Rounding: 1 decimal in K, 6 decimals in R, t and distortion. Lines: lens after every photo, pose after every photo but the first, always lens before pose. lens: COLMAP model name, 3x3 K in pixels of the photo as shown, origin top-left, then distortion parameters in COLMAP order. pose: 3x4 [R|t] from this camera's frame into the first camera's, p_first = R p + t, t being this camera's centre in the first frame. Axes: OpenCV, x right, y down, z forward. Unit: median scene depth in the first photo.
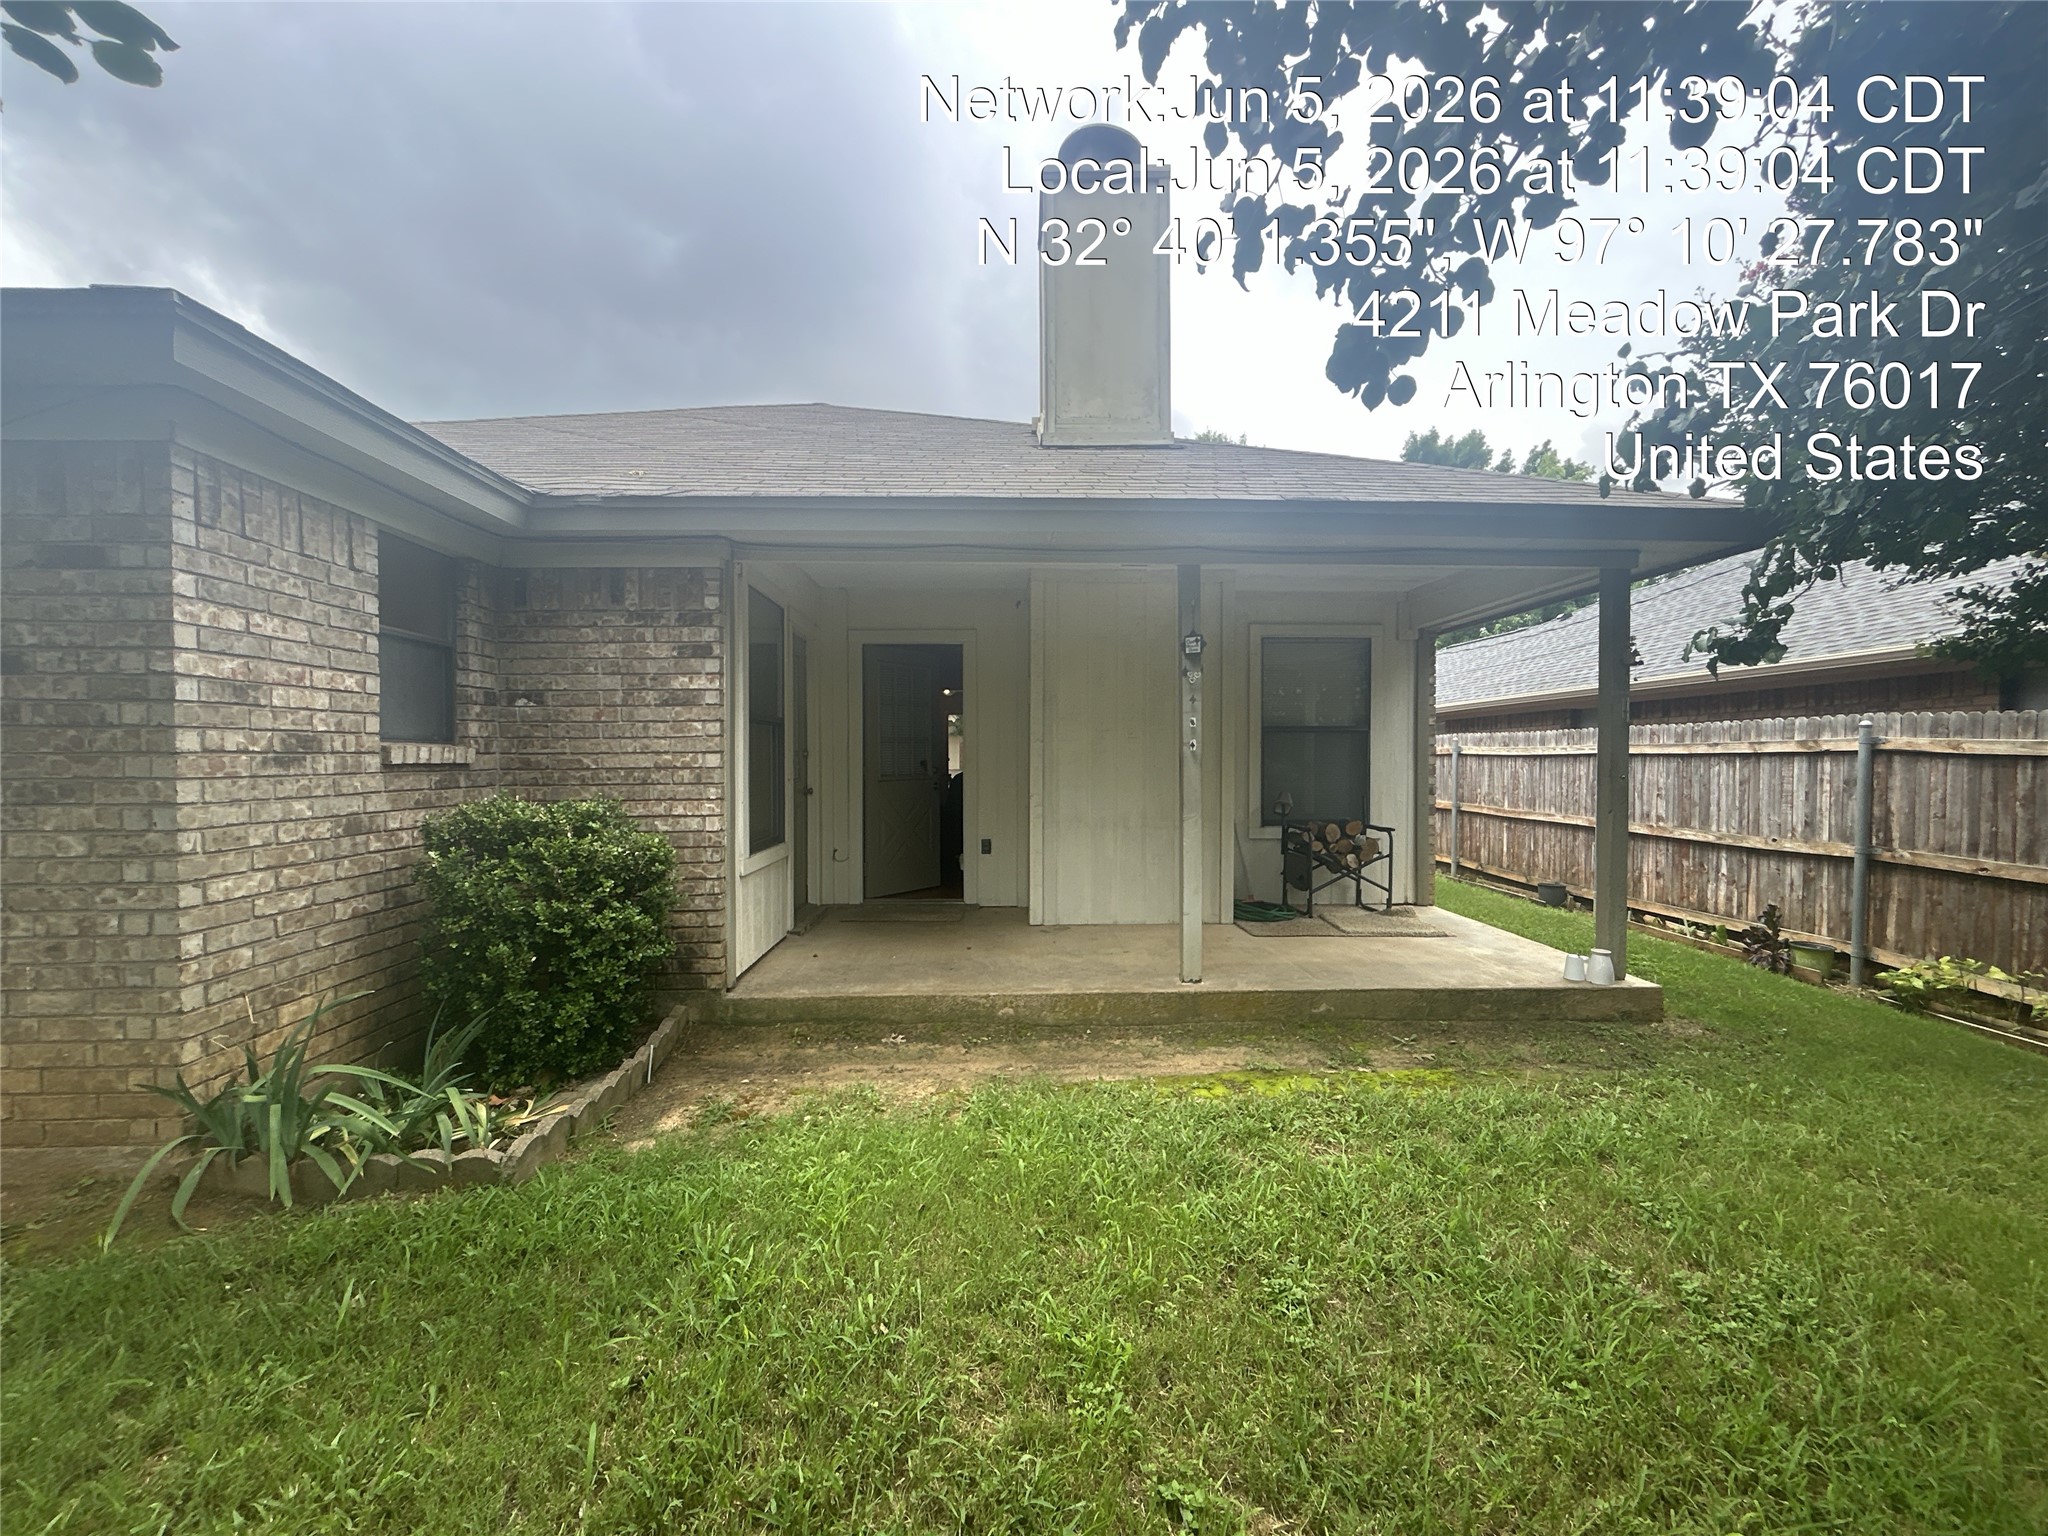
lens RADIAL K [[821.7, 0, 1021.5], [0, 821.7, 770.3], [0, 0, 1]] dist [0.013299, -0.007321]
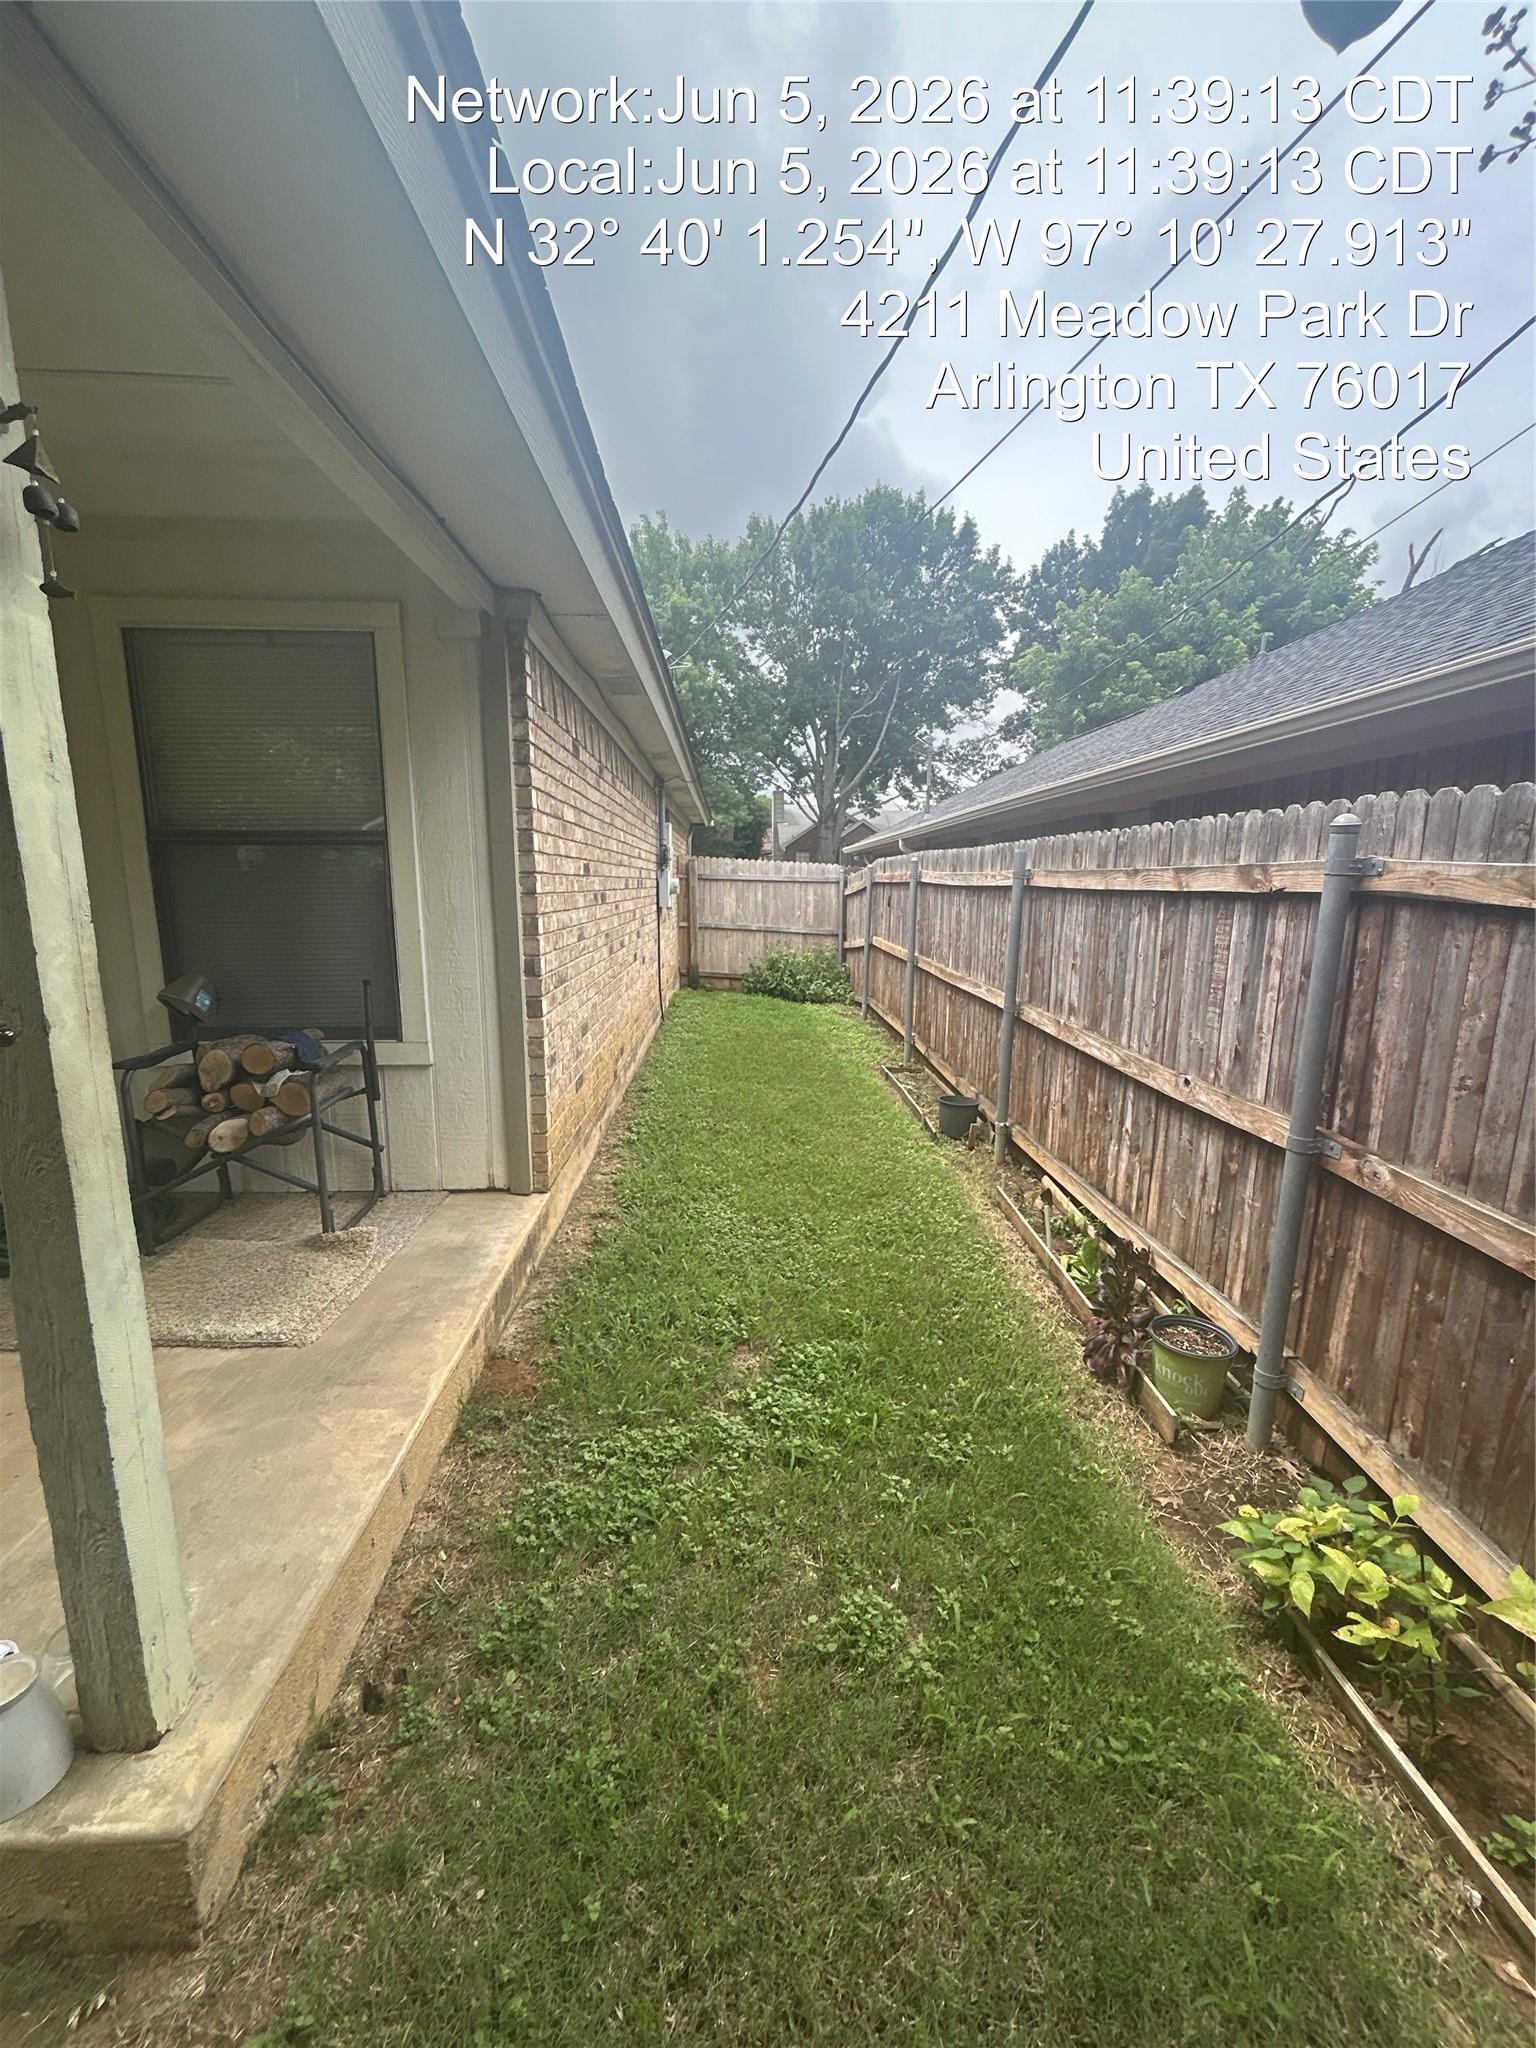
lens RADIAL K [[832.6, 0, 765.6], [0, 832.6, 1028.7], [0, 0, 1]] dist [-0.009470, 0.000059]
pose [[0.999906, -0.002337, 0.013516, 0.693601], [0.000089, 0.986460, 0.163999, -0.023283], [-0.013717, -0.163982, 0.986368, 0.567817]]
